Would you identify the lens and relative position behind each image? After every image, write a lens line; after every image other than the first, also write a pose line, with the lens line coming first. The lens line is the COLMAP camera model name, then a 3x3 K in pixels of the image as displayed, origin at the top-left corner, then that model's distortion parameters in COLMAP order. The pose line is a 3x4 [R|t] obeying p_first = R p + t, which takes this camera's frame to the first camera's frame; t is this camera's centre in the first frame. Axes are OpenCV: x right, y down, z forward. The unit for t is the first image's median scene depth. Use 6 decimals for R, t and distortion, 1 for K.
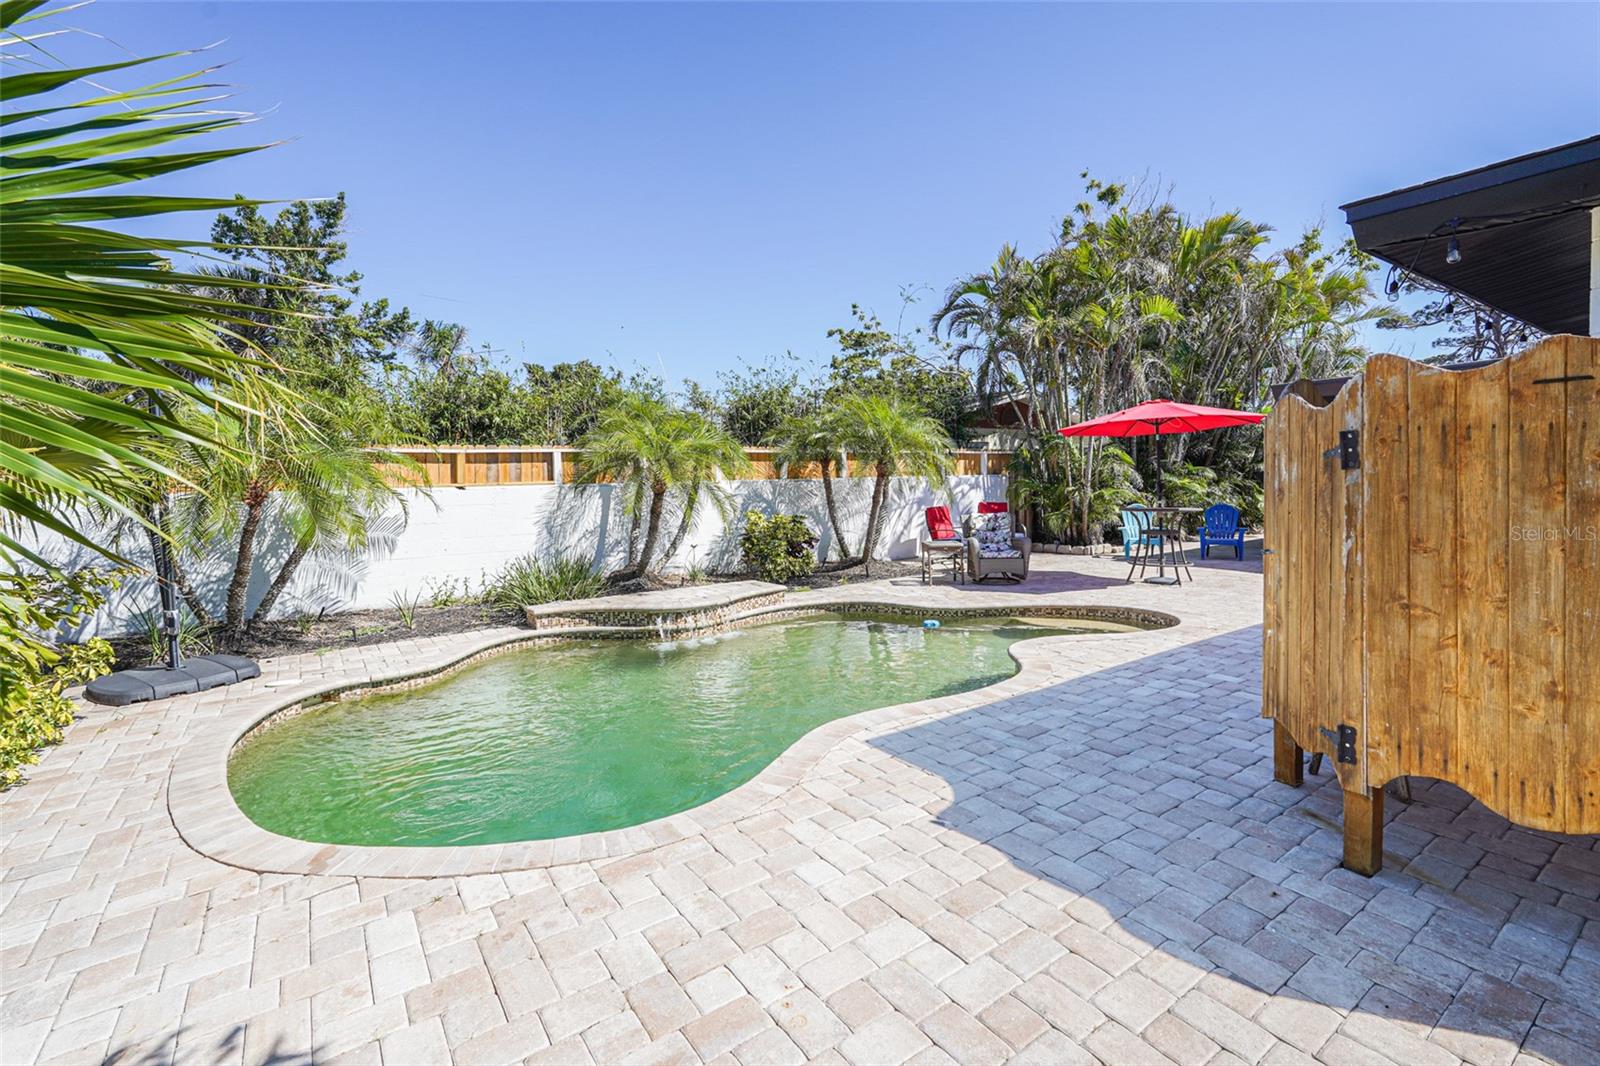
lens RADIAL K [[676.4, 0, 789.9], [0, 676.4, 507.2], [0, 0, 1]] dist [-0.015265, 0.006865]
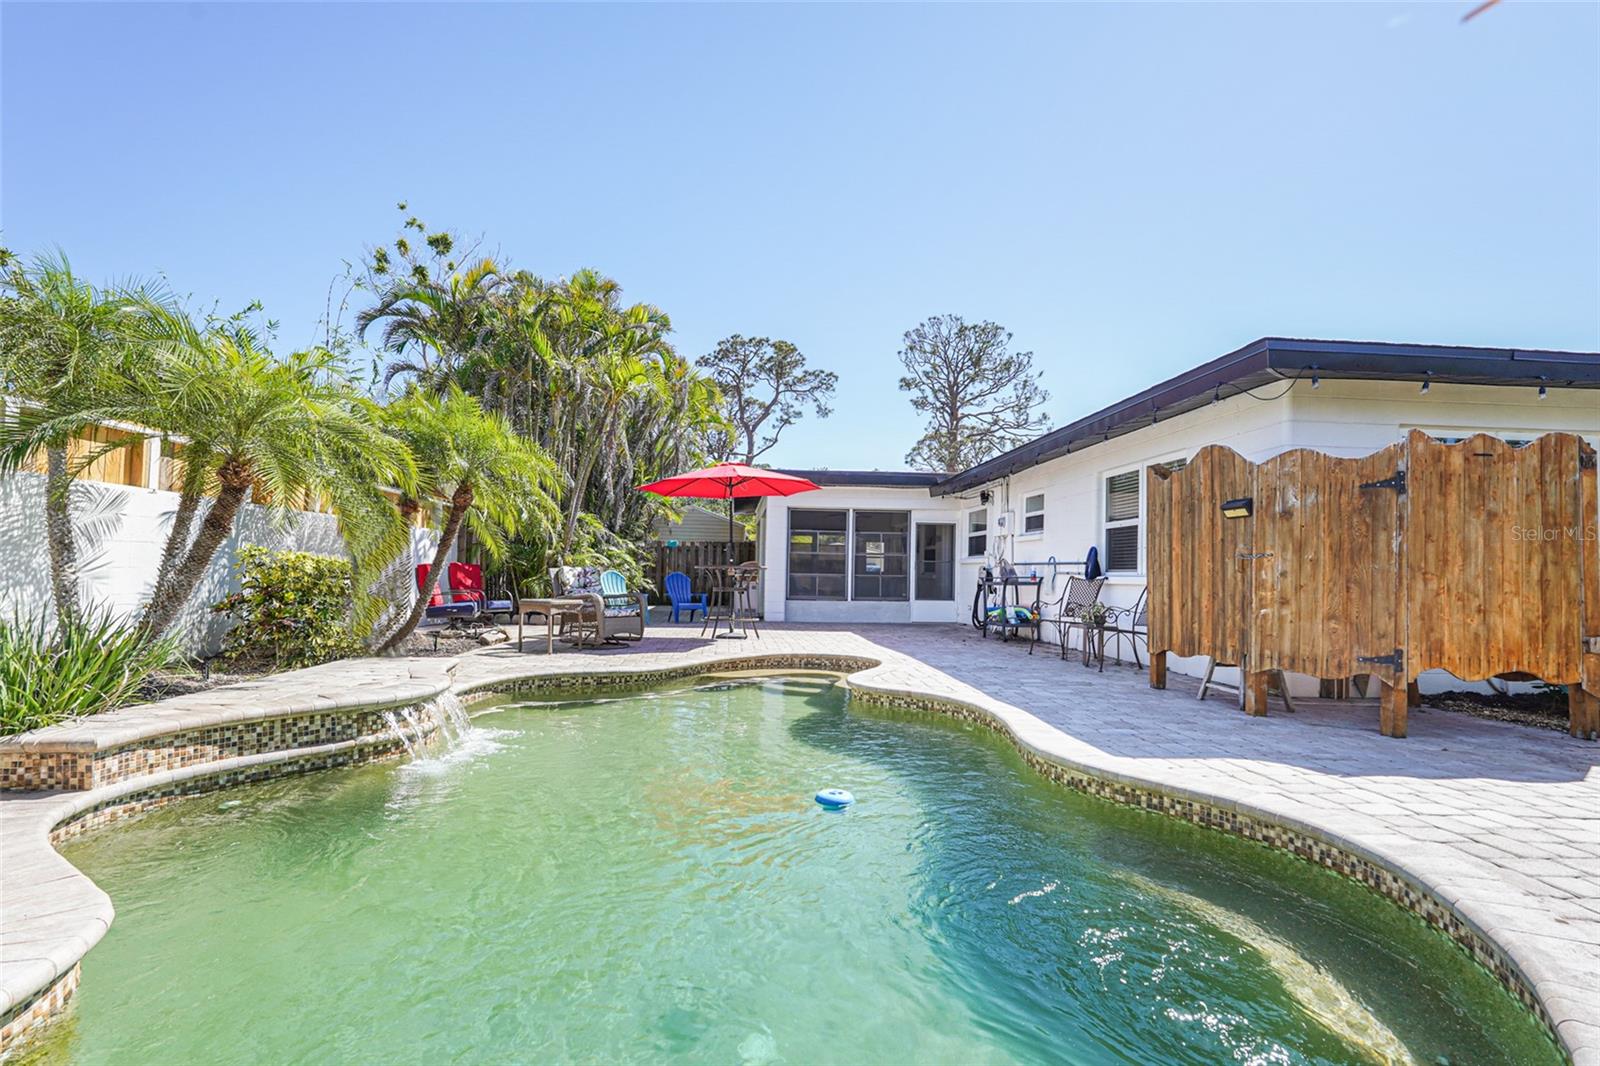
lens RADIAL K [[755.2, 0, 725.0], [0, 755.2, 562.4], [0, 0, 1]] dist [-0.004255, 0.000563]
pose [[0.540195, 0.049767, 0.840067, -0.545899], [-0.005296, 0.998431, -0.055743, 0.075264], [-0.841523, 0.025663, 0.539611, 0.465419]]
